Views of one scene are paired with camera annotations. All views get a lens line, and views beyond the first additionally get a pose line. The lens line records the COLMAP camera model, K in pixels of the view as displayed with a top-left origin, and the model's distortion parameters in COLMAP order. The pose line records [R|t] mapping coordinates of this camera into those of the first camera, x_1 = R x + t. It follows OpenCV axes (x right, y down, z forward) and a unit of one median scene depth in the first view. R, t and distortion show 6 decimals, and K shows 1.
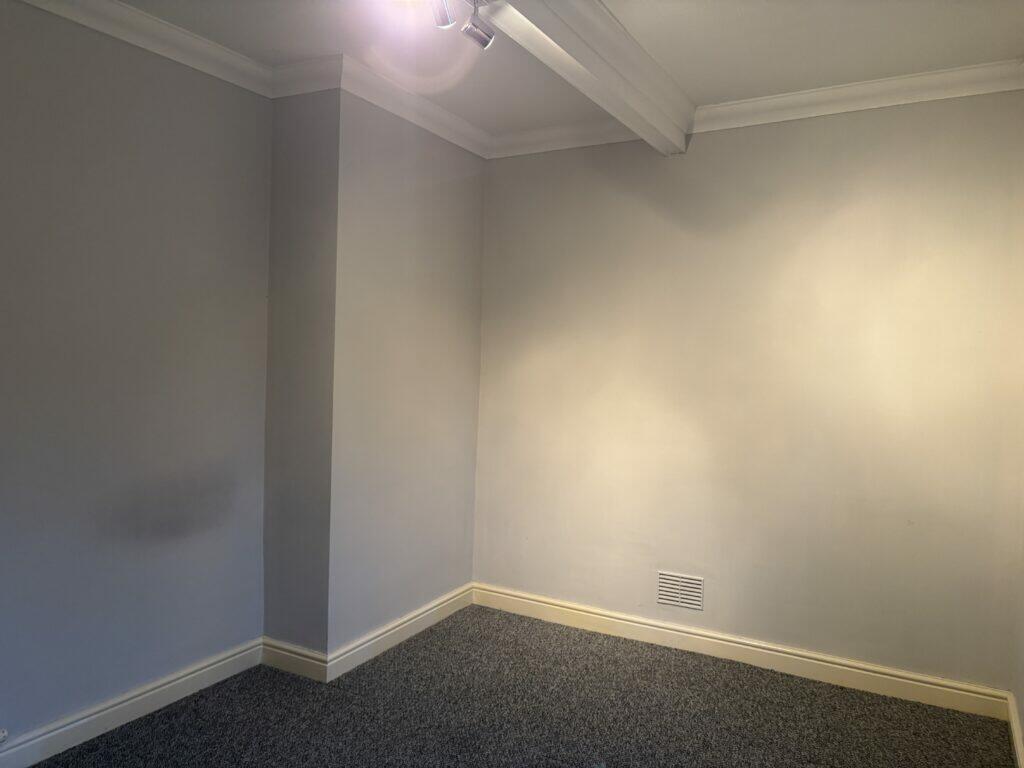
lens RADIAL K [[761.4, 0, 507.0], [0, 761.4, 388.9], [0, 0, 1]] dist [-0.004279, -0.014289]
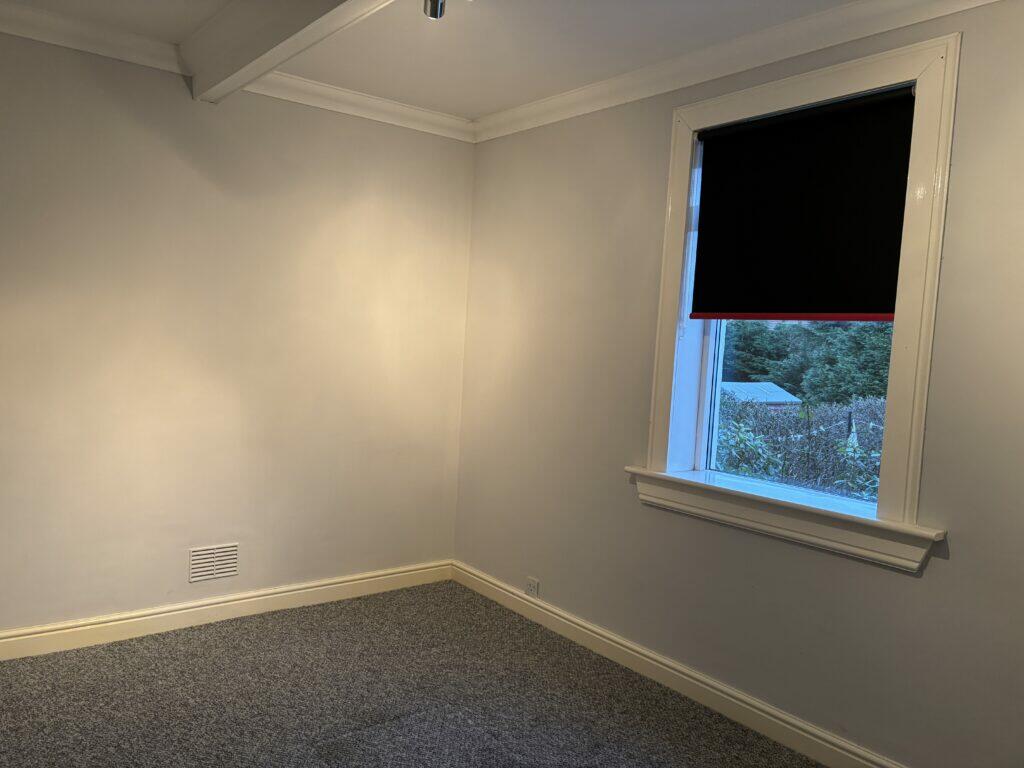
lens RADIAL K [[761.4, 0, 507.7], [0, 761.4, 377.4], [0, 0, 1]] dist [-0.004279, -0.014289]
pose [[0.370385, -0.053880, 0.927314, -0.528963], [0.000855, 0.998336, 0.057666, -0.025863], [-0.928878, -0.020566, 0.369815, 0.307065]]
